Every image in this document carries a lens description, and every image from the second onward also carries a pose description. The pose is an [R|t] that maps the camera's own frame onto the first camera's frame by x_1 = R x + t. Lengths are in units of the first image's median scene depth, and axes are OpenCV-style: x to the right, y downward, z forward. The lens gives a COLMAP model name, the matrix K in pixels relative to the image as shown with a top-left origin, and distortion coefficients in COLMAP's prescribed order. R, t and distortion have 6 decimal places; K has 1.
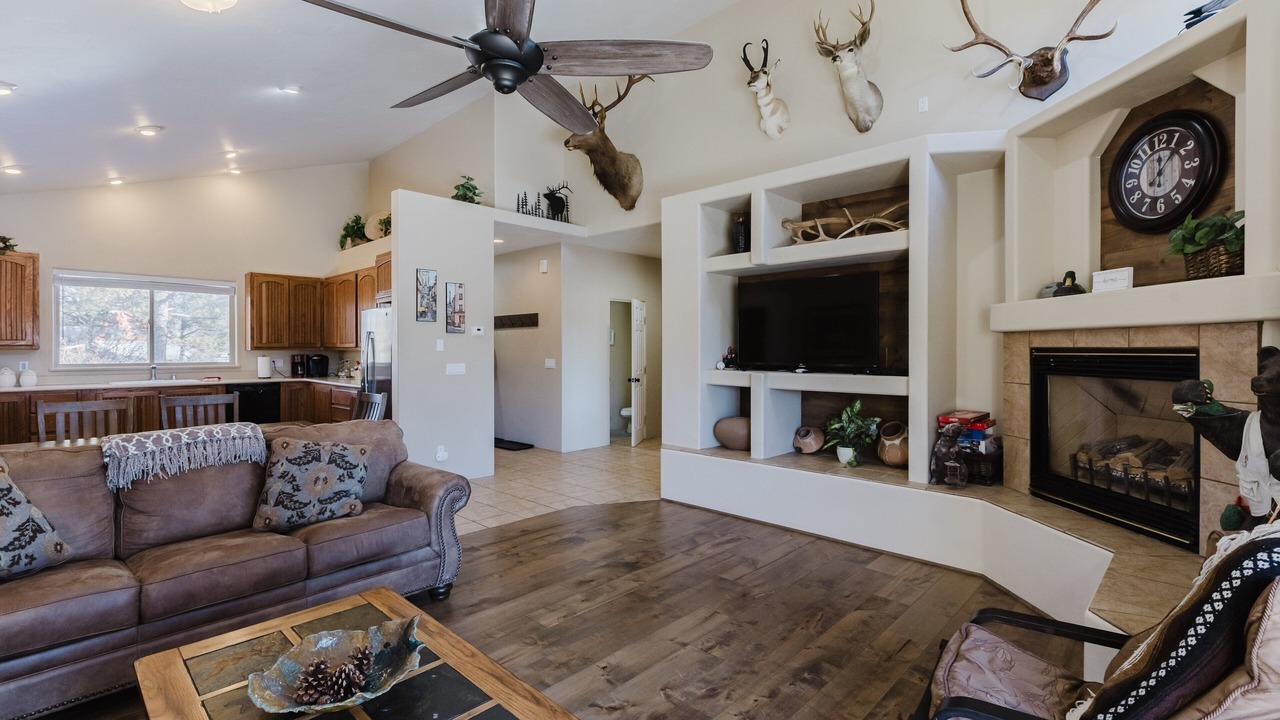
lens RADIAL K [[570.4, 0, 636.2], [0, 570.4, 352.7], [0, 0, 1]] dist [0.000216, -0.000261]
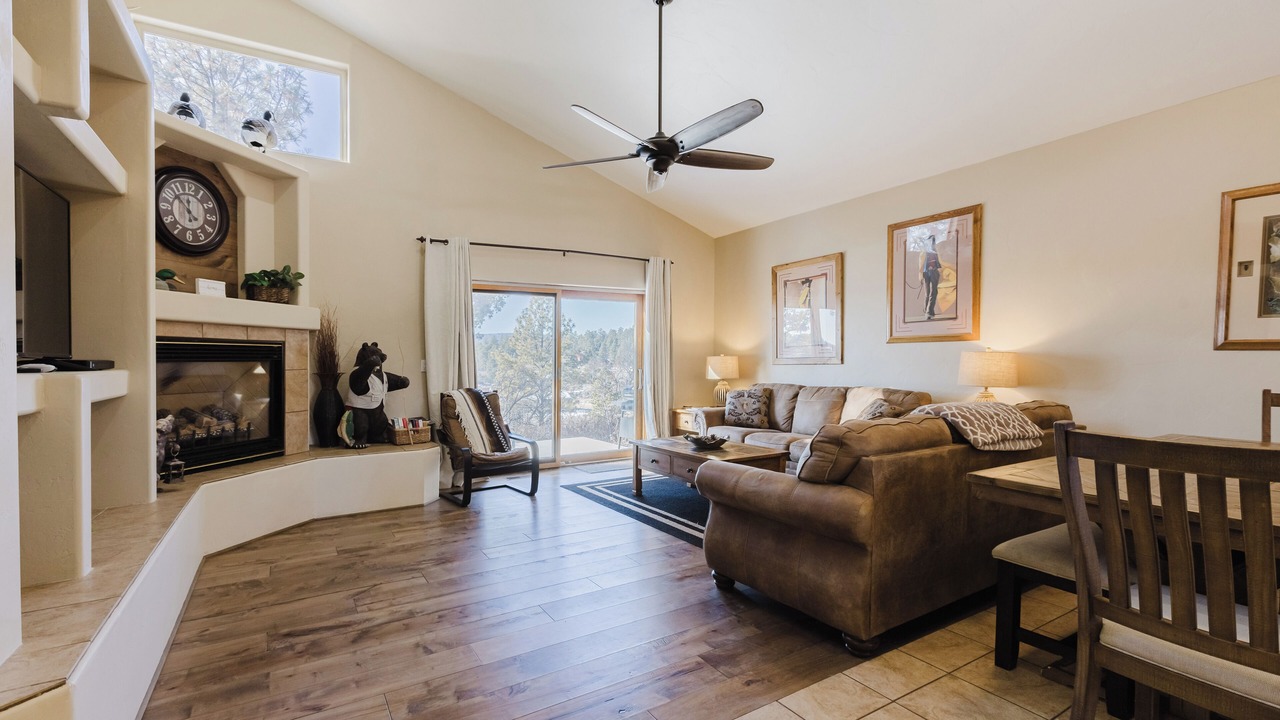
lens RADIAL K [[570.4, 0, 636.2], [0, 570.4, 352.7], [0, 0, 1]] dist [0.000216, -0.000261]
pose [[-0.962946, 0.009215, 0.269537, -0.501828], [0.006440, 0.999917, -0.011177, 0.047727], [-0.269617, -0.009027, -0.962925, 2.131520]]
